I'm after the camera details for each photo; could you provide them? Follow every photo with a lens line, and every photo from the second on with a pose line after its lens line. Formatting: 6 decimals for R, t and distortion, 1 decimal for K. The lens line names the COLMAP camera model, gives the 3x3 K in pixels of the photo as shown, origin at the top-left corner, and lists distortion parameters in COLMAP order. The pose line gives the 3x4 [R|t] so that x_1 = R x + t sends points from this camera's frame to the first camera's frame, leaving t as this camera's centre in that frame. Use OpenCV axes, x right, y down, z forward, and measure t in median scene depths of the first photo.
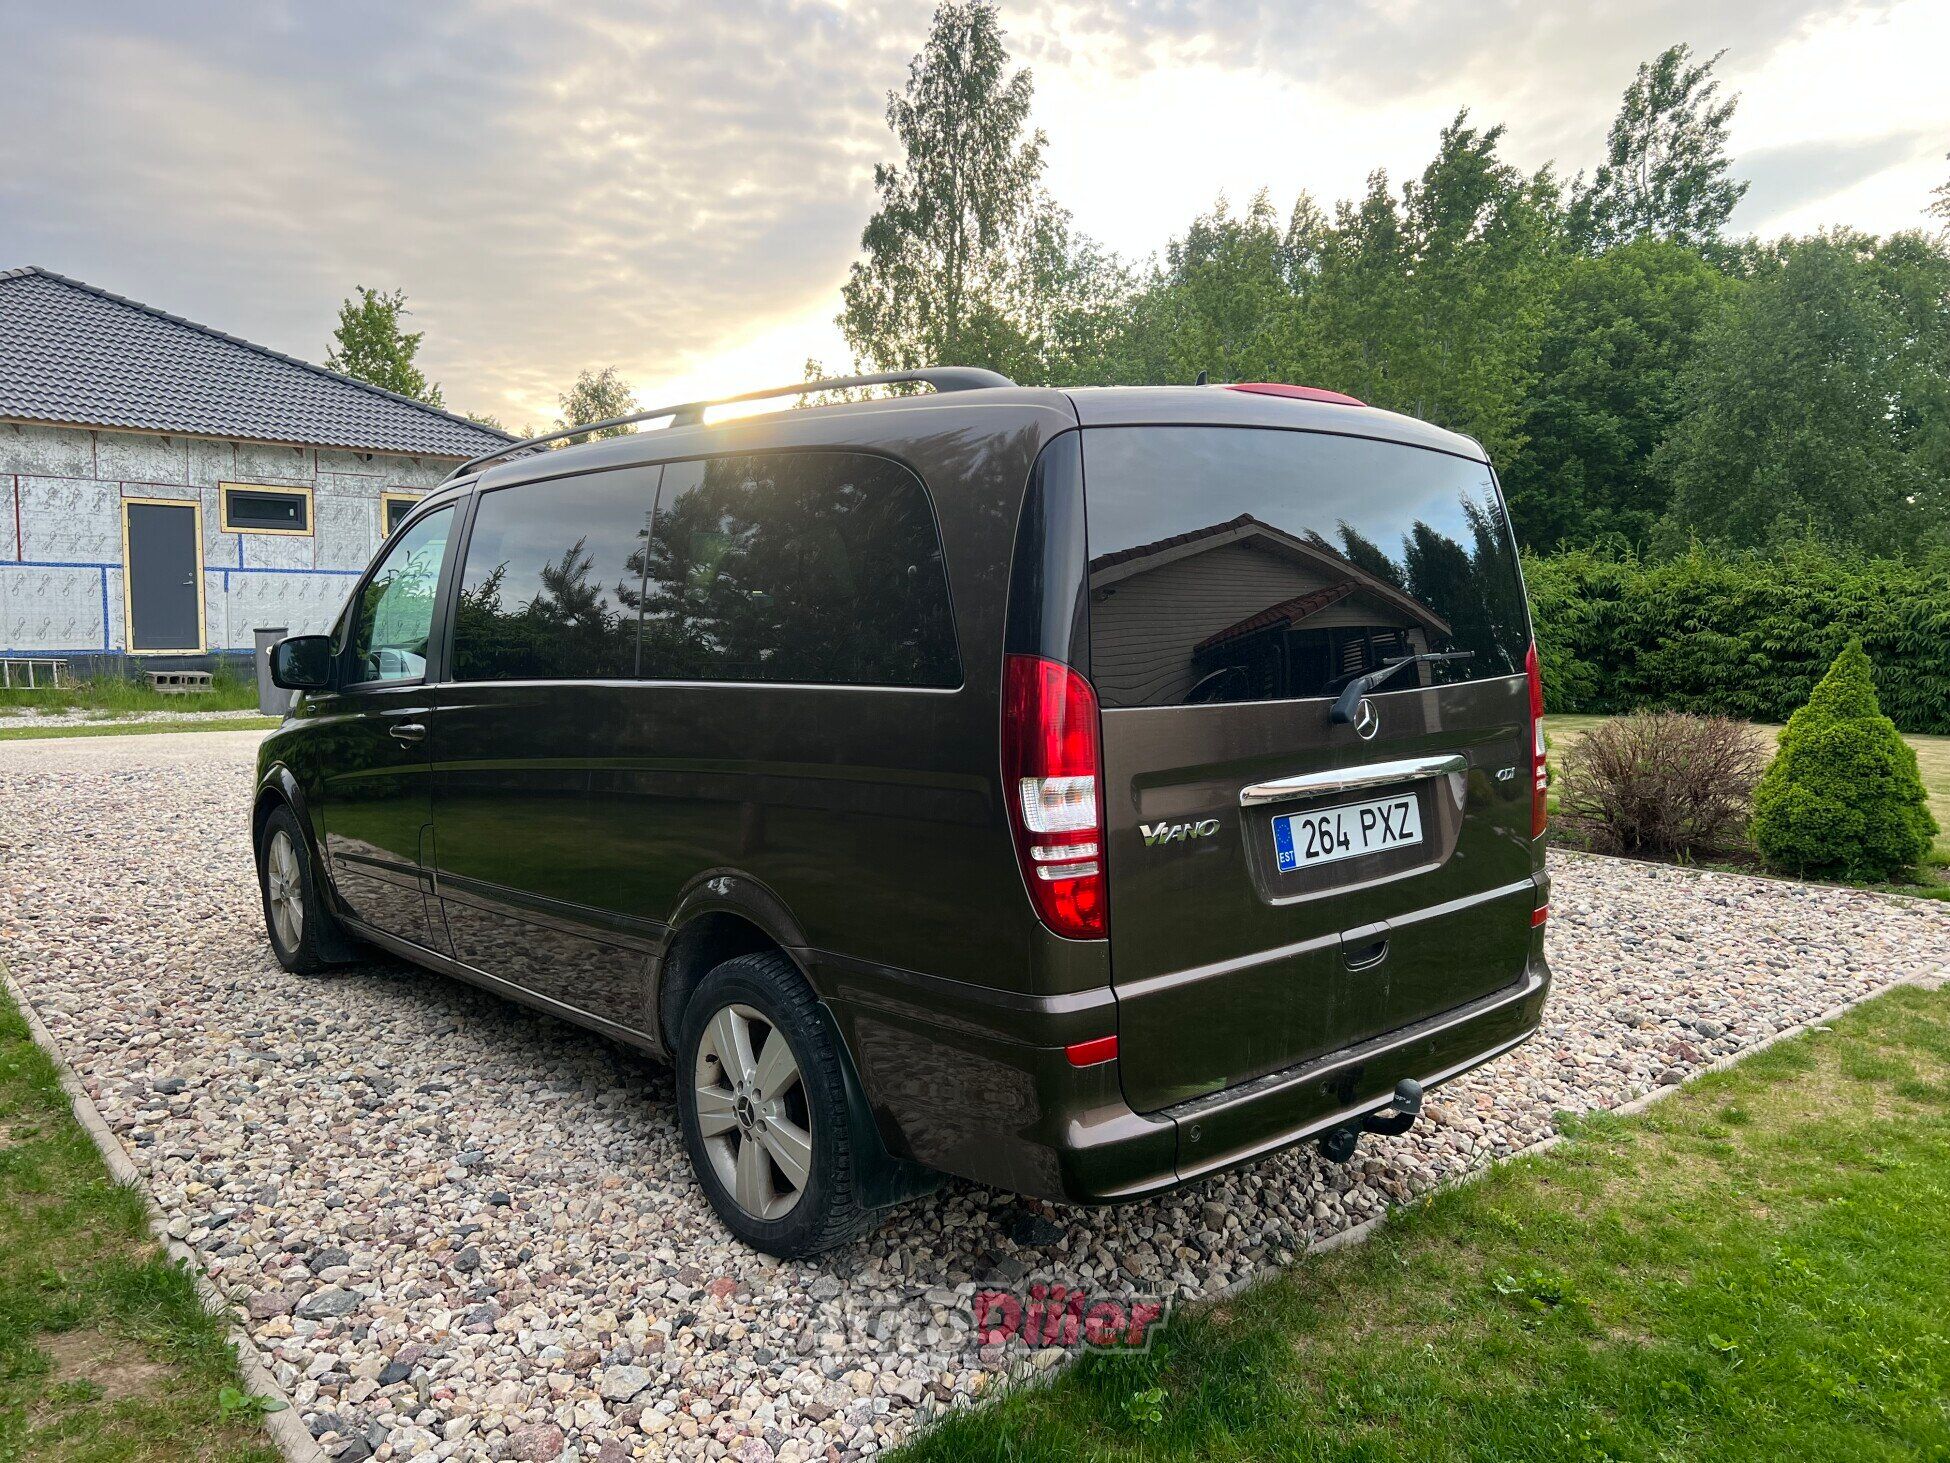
lens RADIAL K [[1504.0, 0, 979.1], [0, 1504.0, 751.4], [0, 0, 1]] dist [0.019692, 0.004725]
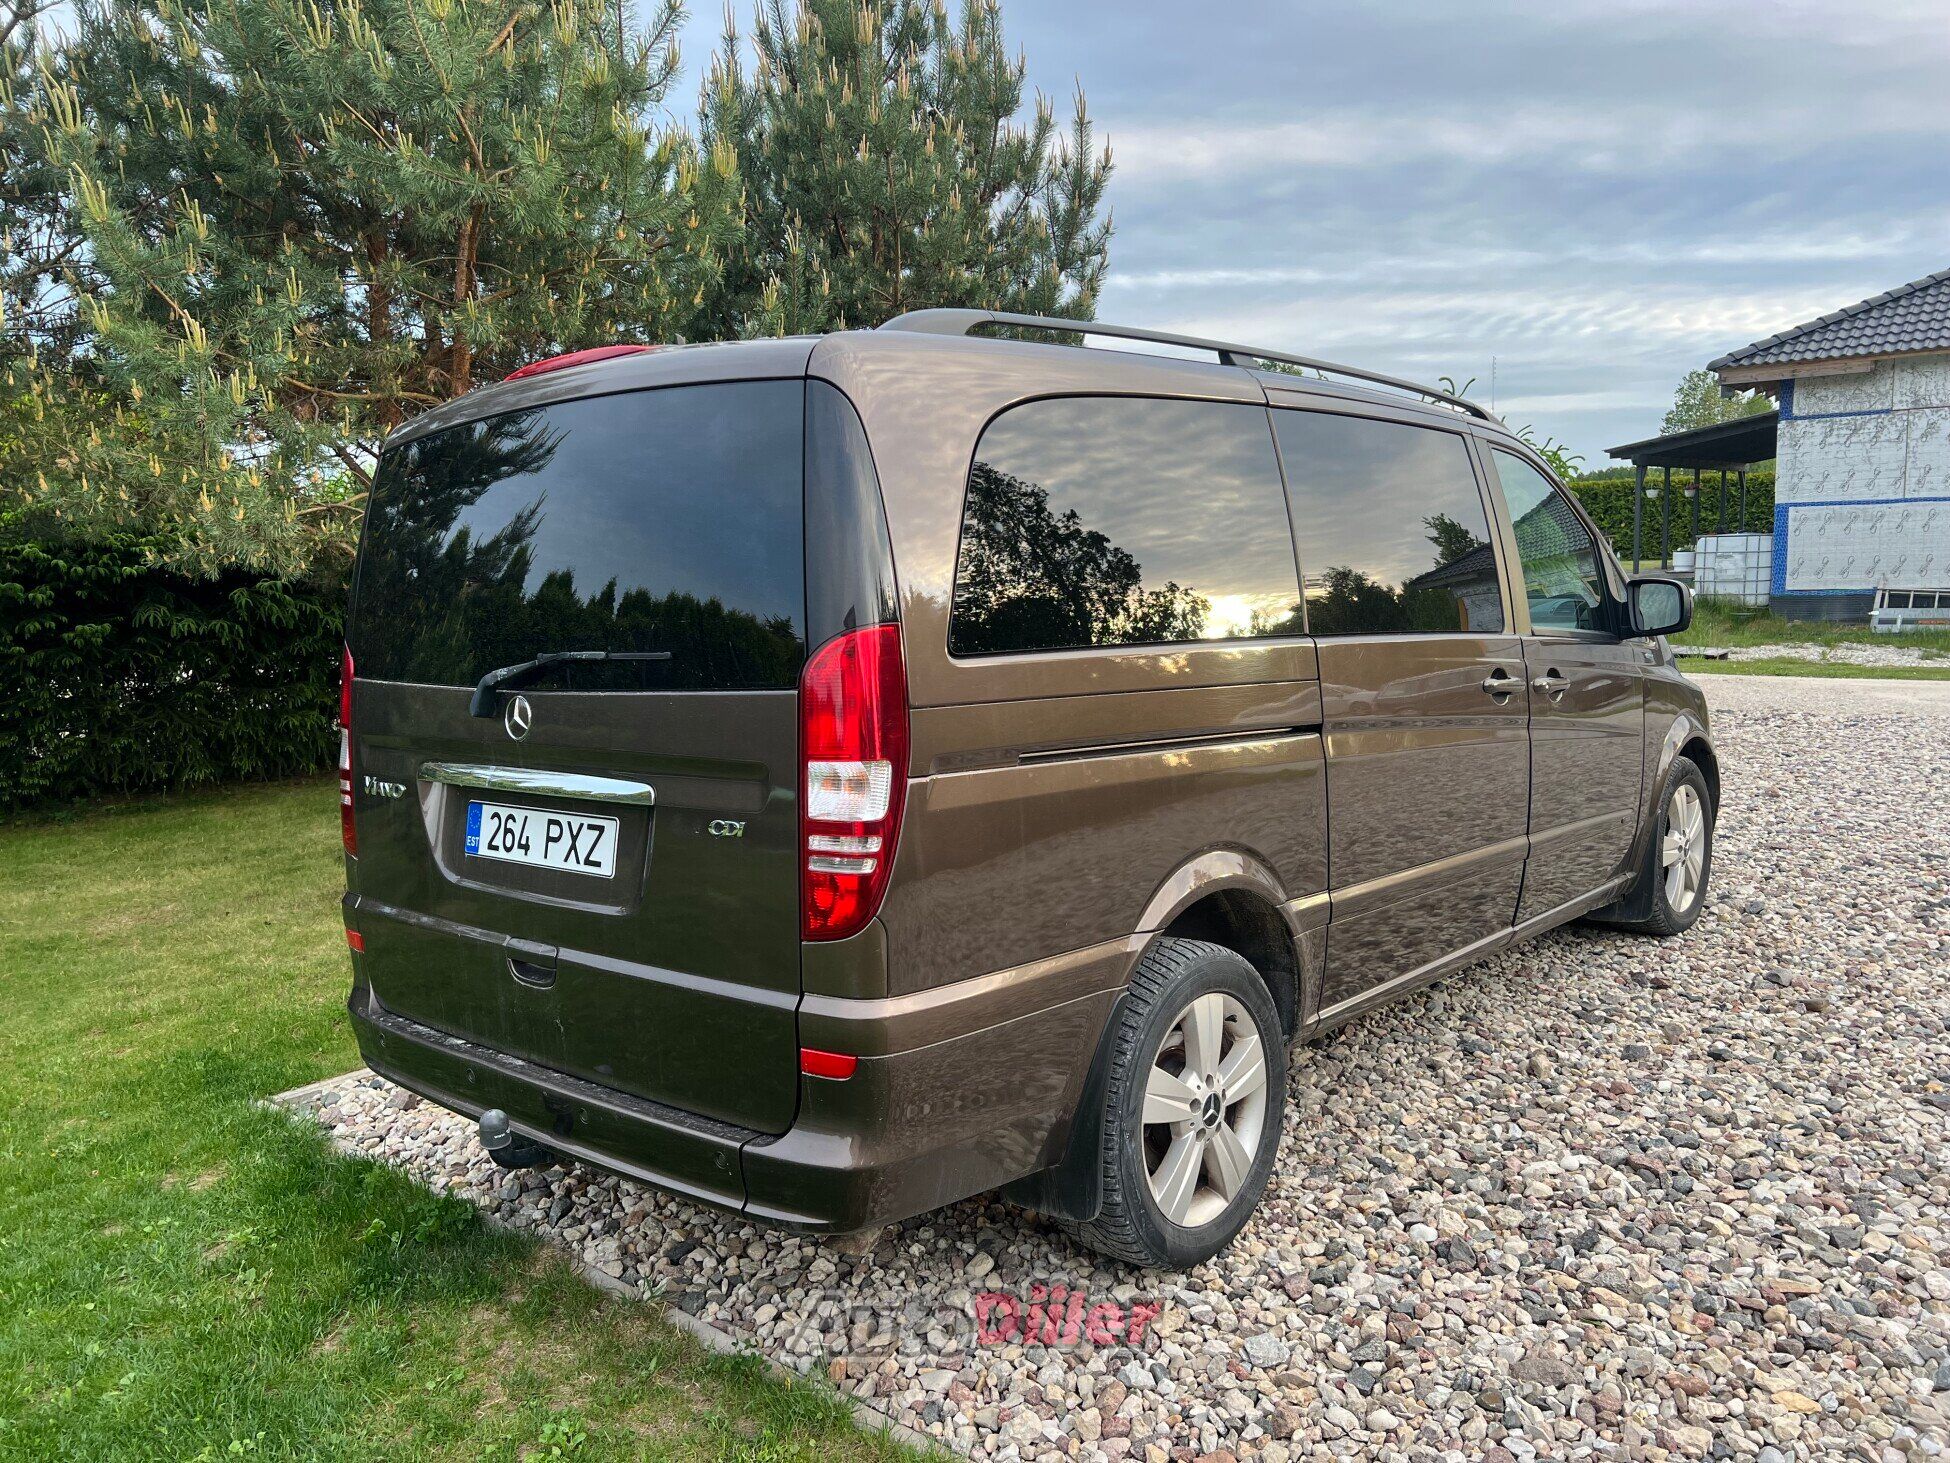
lens RADIAL K [[1446.2, 0, 975.0], [0, 1446.2, 731.5], [0, 0, 1]] dist [0.073723, -0.083680]
pose [[0.130827, 0.108956, -0.985400, 1.134459], [-0.059970, 0.992992, 0.101833, -0.117220], [0.989590, 0.045772, 0.136444, 1.115828]]
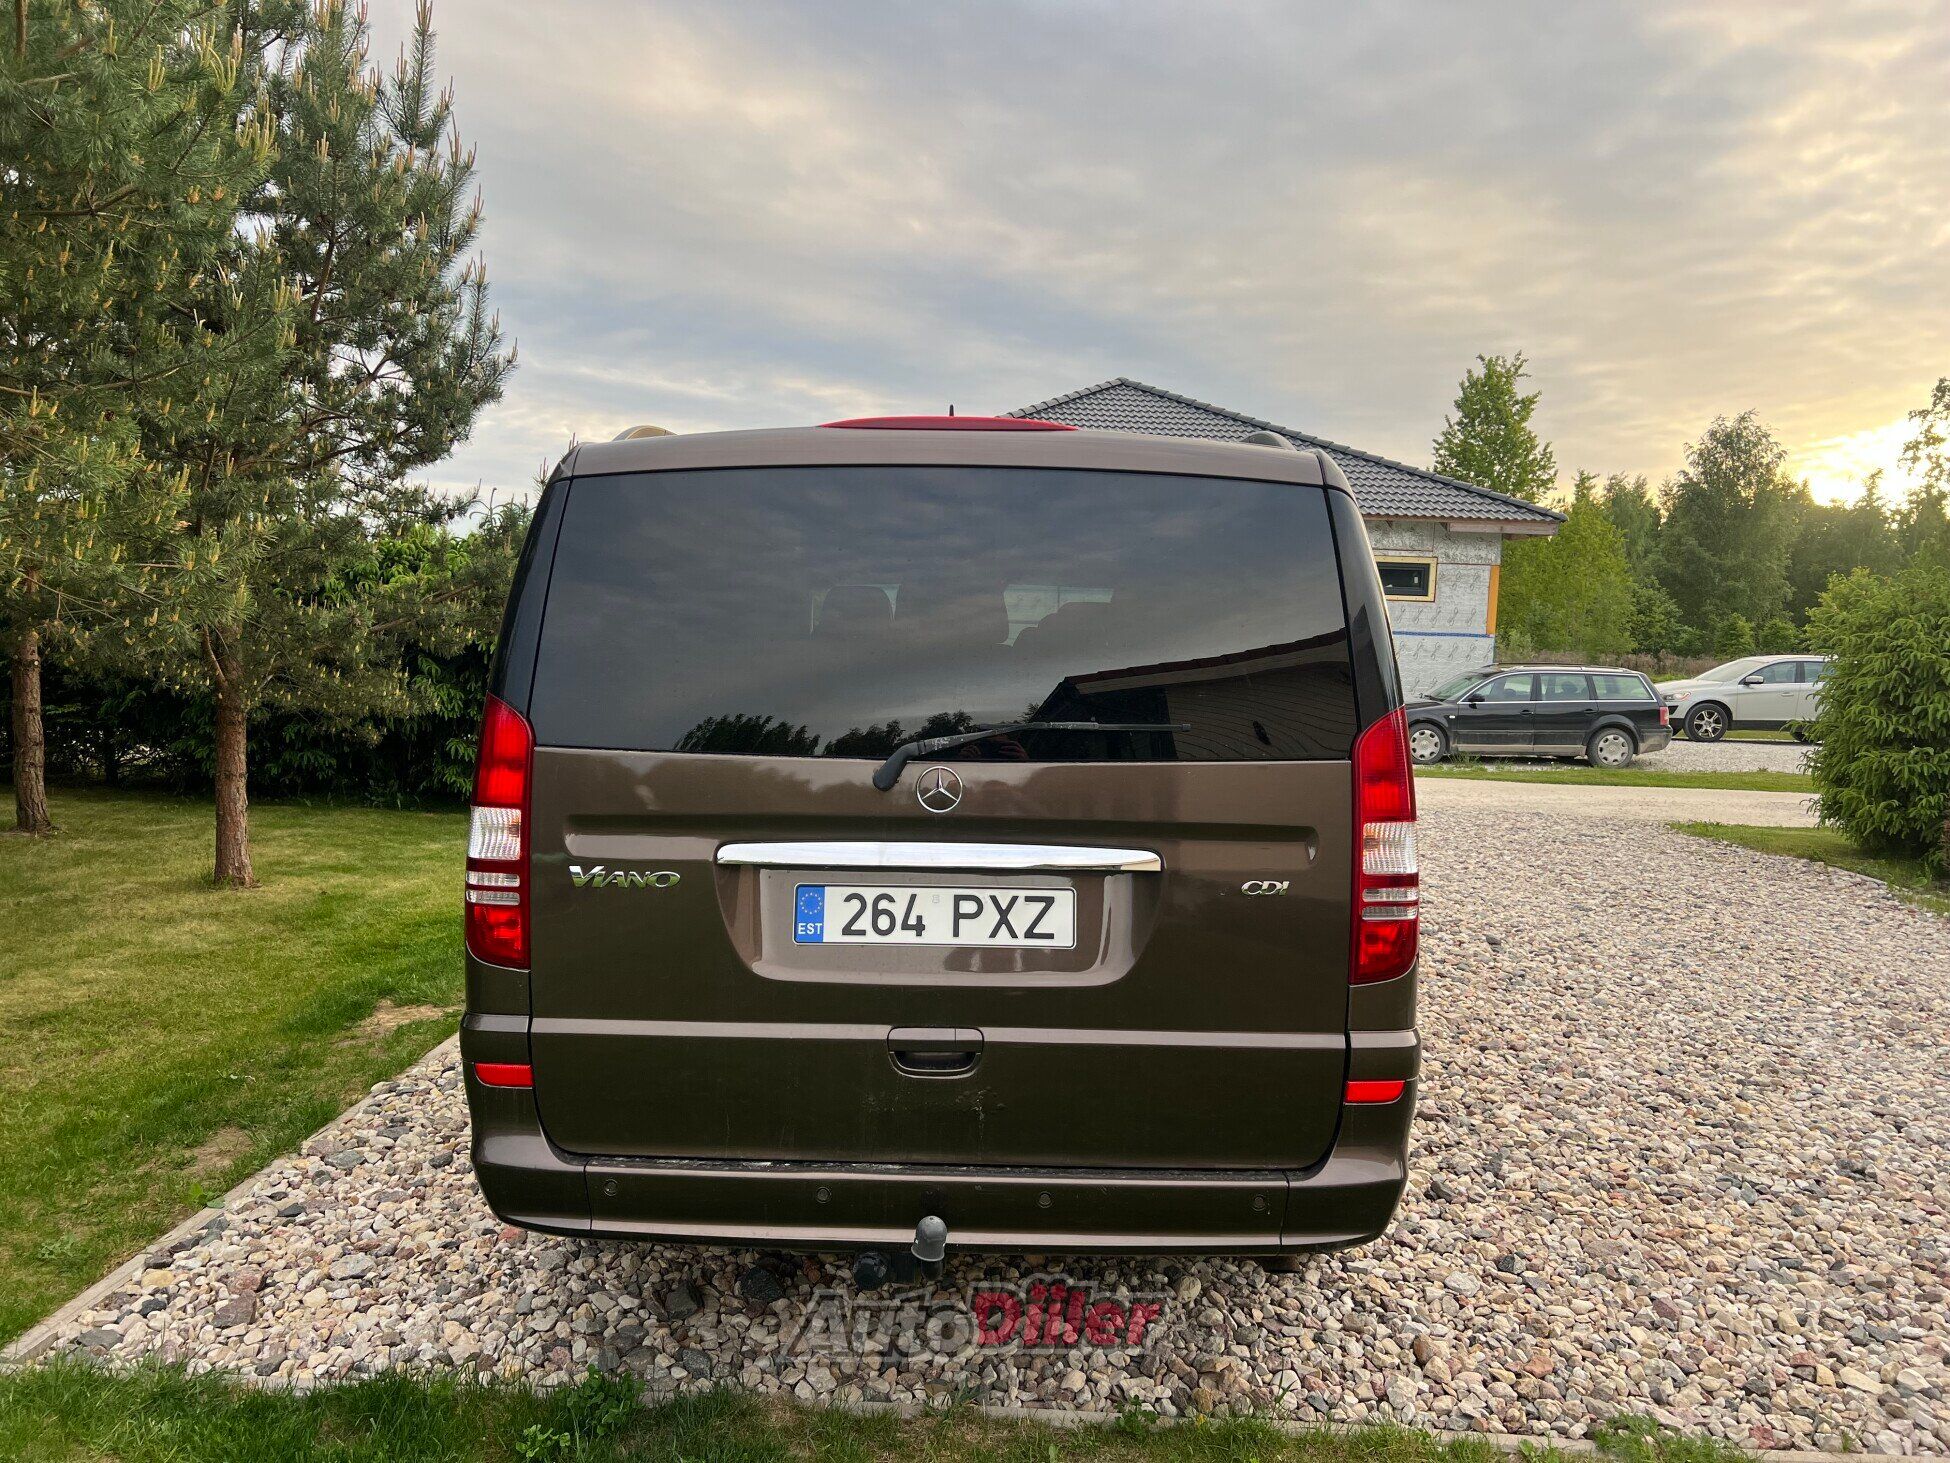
lens RADIAL K [[1446.2, 0, 975.0], [0, 1446.2, 731.5], [0, 0, 1]] dist [0.073723, -0.083680]
pose [[0.736307, 0.063999, -0.673615, 0.805879], [-0.094688, 0.995467, -0.008923, -0.047635], [0.669990, 0.070353, 0.739029, 0.377182]]
